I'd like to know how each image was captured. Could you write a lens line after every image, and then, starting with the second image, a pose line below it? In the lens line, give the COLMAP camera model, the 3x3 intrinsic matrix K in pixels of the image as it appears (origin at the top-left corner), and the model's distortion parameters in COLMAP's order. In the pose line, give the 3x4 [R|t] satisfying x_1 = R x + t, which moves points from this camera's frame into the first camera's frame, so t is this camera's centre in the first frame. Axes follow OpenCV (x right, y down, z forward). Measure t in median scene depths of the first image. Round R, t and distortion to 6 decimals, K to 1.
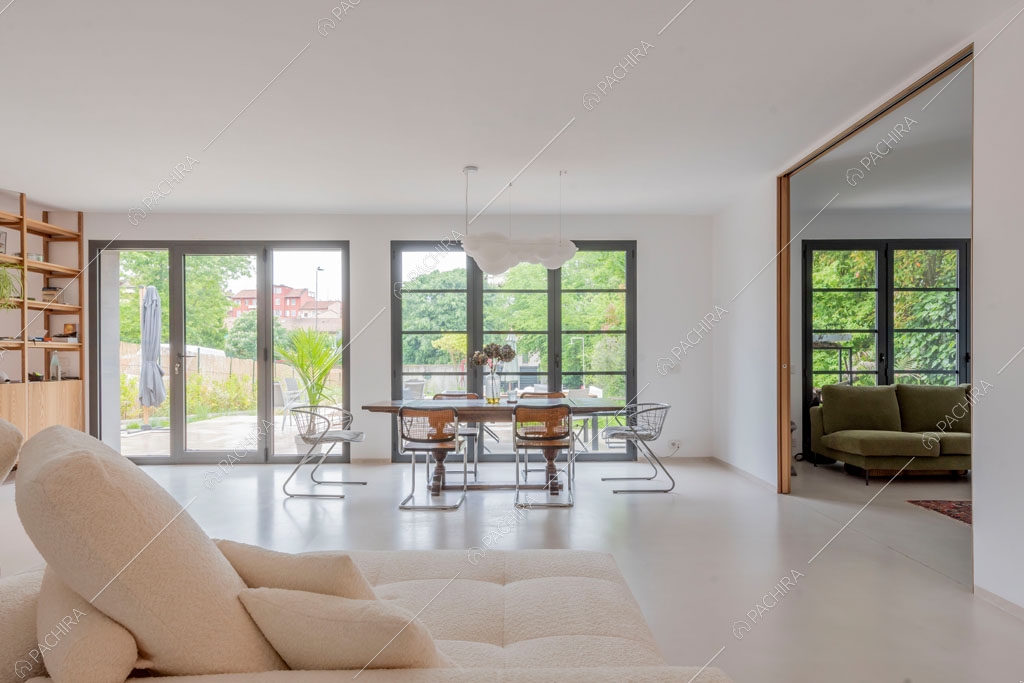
lens RADIAL K [[624.7, 0, 510.2], [0, 624.7, 356.8], [0, 0, 1]] dist [0.029854, -0.000607]
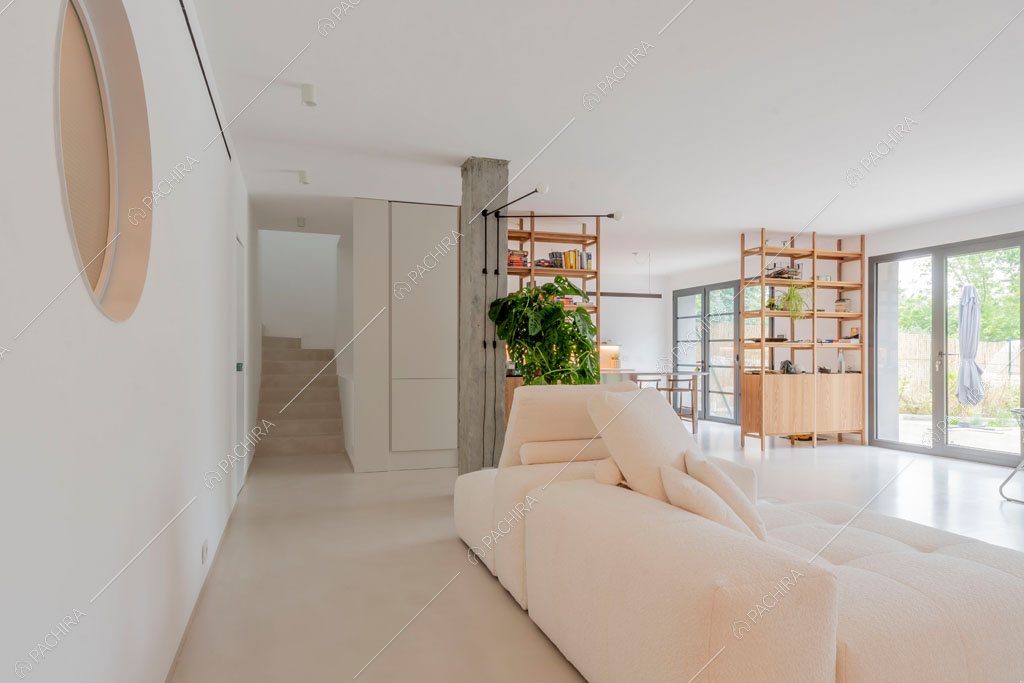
lens RADIAL K [[624.7, 0, 510.2], [0, 624.7, 356.8], [0, 0, 1]] dist [0.029854, -0.000607]
pose [[0.325326, 0.004964, -0.945589, 0.244151], [-0.001483, 0.999988, 0.004740, -0.000352], [0.945601, -0.000139, 0.325330, -0.028369]]
